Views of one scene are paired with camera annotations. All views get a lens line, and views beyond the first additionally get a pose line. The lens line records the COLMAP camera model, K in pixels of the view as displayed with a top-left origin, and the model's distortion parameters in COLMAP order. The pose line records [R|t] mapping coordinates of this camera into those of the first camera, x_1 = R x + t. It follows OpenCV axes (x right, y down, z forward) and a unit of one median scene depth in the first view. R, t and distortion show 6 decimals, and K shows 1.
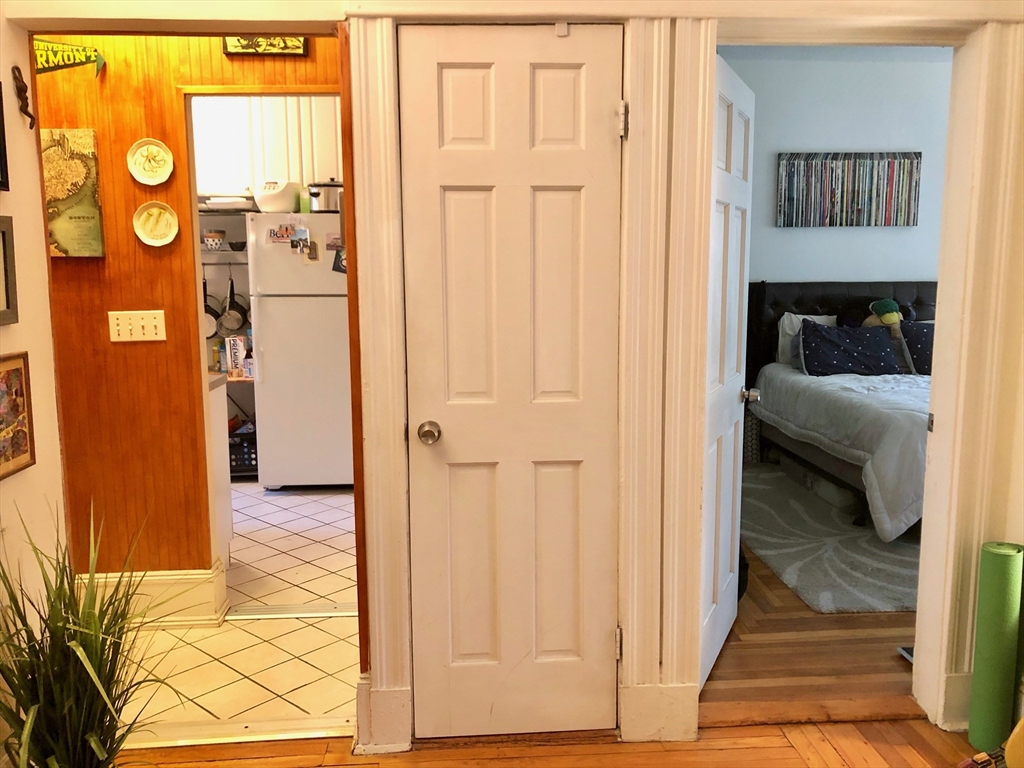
lens RADIAL K [[838.0, 0, 509.9], [0, 838.0, 369.8], [0, 0, 1]] dist [0.012924, 0.005437]
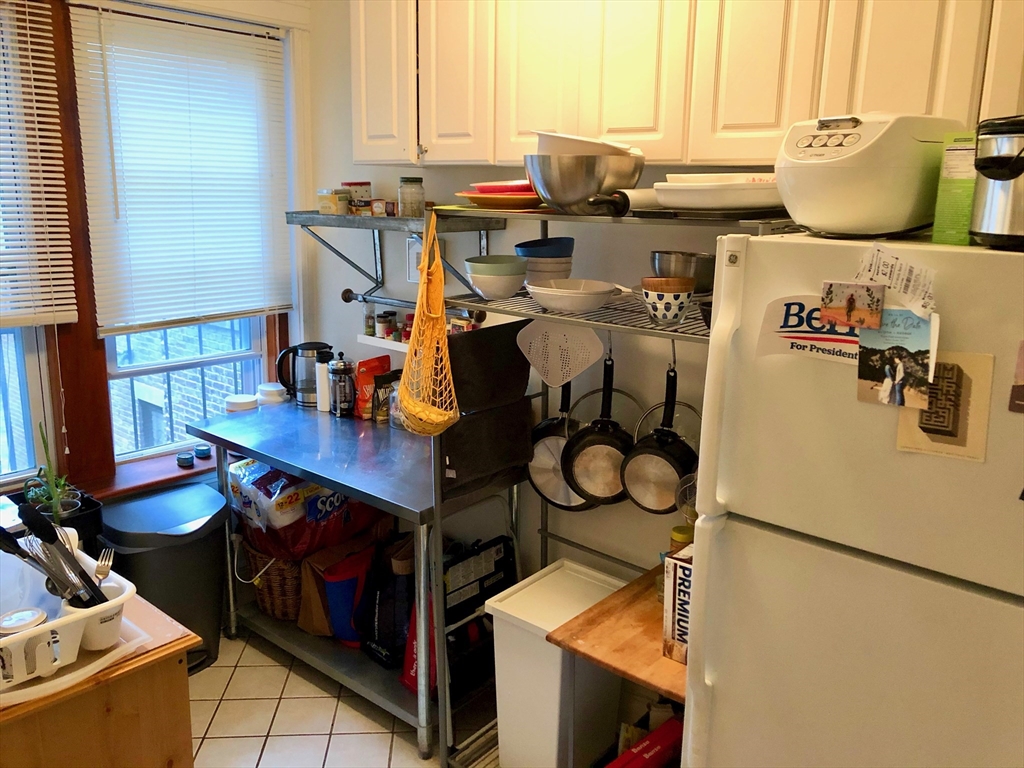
lens RADIAL K [[838.0, 0, 509.9], [0, 838.0, 369.8], [0, 0, 1]] dist [0.012924, 0.005437]
pose [[0.704341, 0.168143, -0.689661, -0.157478], [-0.119570, 0.985762, 0.118218, -0.164941], [0.699719, -0.000803, 0.714418, 0.738082]]
